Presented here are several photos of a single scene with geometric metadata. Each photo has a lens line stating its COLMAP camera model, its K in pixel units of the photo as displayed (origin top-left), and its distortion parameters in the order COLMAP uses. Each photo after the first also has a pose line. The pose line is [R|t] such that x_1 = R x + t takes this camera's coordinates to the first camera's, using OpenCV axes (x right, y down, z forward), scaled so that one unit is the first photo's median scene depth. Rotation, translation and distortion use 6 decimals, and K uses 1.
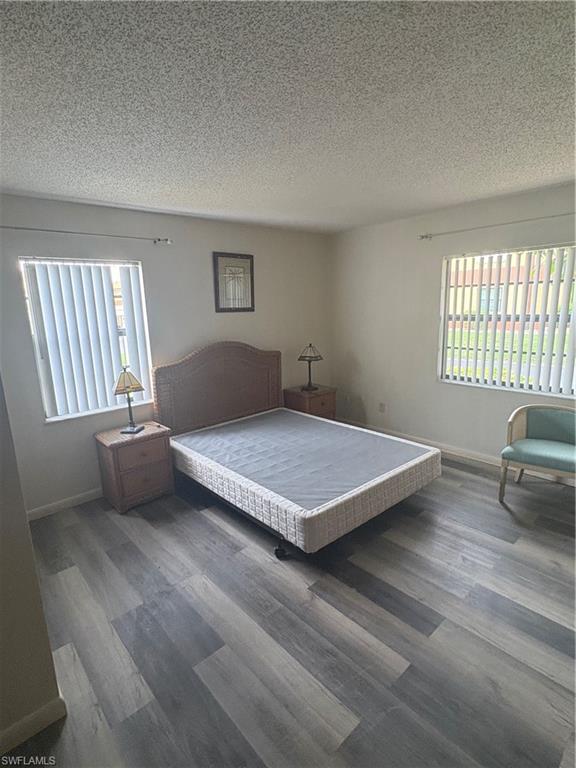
lens RADIAL K [[391.5, 0, 286.3], [0, 391.5, 384.1], [0, 0, 1]] dist [-0.001166, 0.000130]
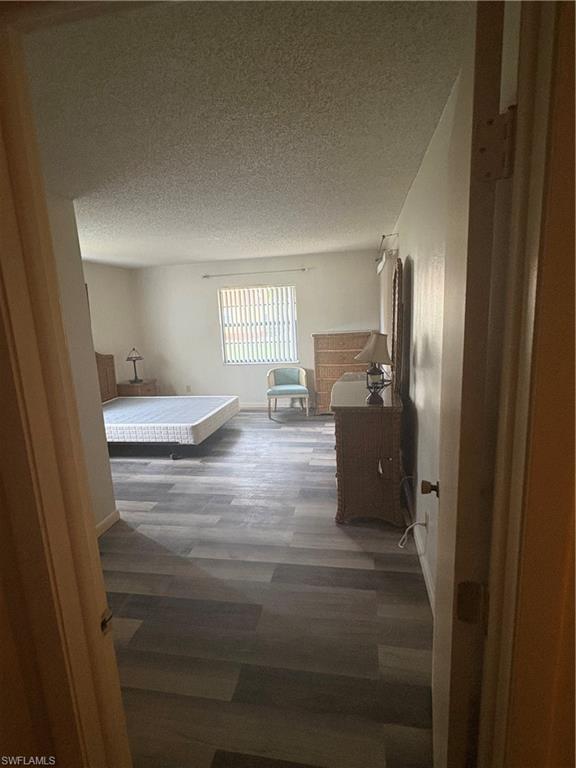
lens RADIAL K [[391.5, 0, 286.3], [0, 391.5, 384.1], [0, 0, 1]] dist [-0.001166, 0.000130]
pose [[0.796184, -0.118906, 0.593256, -0.436478], [0.146988, 0.989138, 0.000987, 0.126418], [-0.586929, 0.086416, 0.805013, -0.519386]]
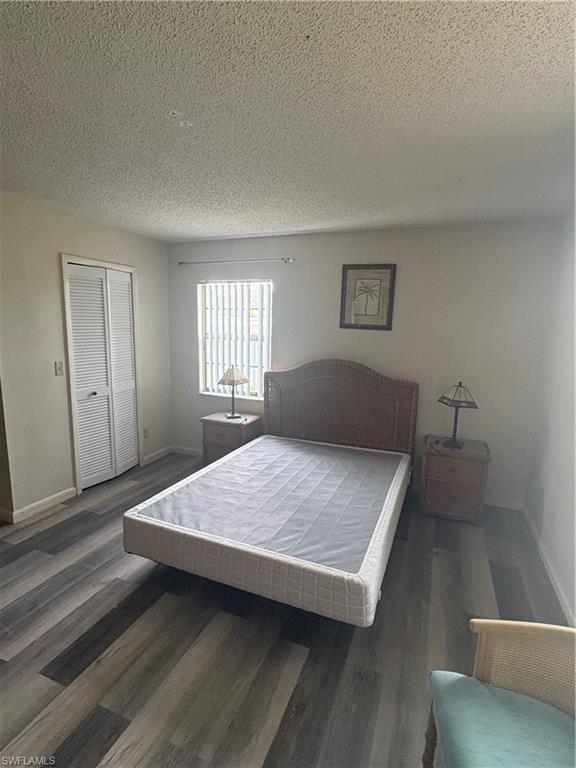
lens RADIAL K [[391.5, 0, 286.3], [0, 391.5, 384.1], [0, 0, 1]] dist [-0.001166, 0.000130]
pose [[0.441320, 0.186463, -0.877763, 0.691737], [-0.217616, 0.971212, 0.096902, -0.127219], [0.870563, 0.148251, 0.469193, 0.511333]]
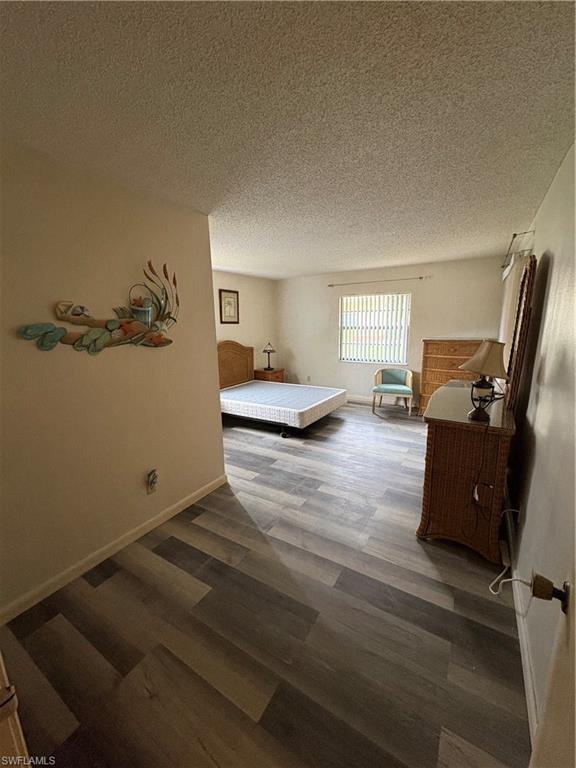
lens RADIAL K [[306.6, 0, 287.1], [0, 306.6, 384.4], [0, 0, 1]] dist [-0.000920, 0.000047]
pose [[0.961400, -0.042417, 0.271867, -0.306948], [0.045114, 0.998975, -0.003676, 0.114531], [-0.271432, 0.015799, 0.962328, -0.421522]]
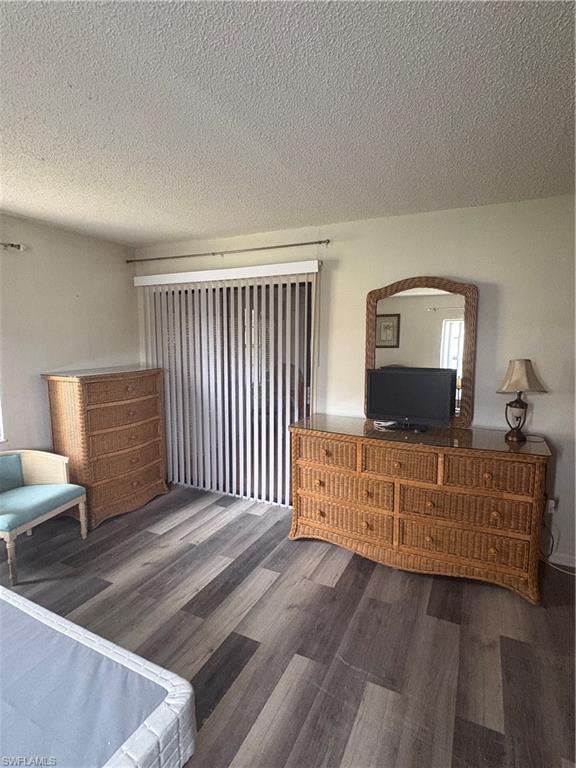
lens RADIAL K [[391.5, 0, 286.3], [0, 391.5, 384.1], [0, 0, 1]] dist [-0.001166, 0.000130]
pose [[-0.370922, -0.086660, 0.924612, -0.304311], [0.198740, 0.965162, 0.170188, -0.102279], [-0.907149, 0.246884, -0.340777, 0.590855]]
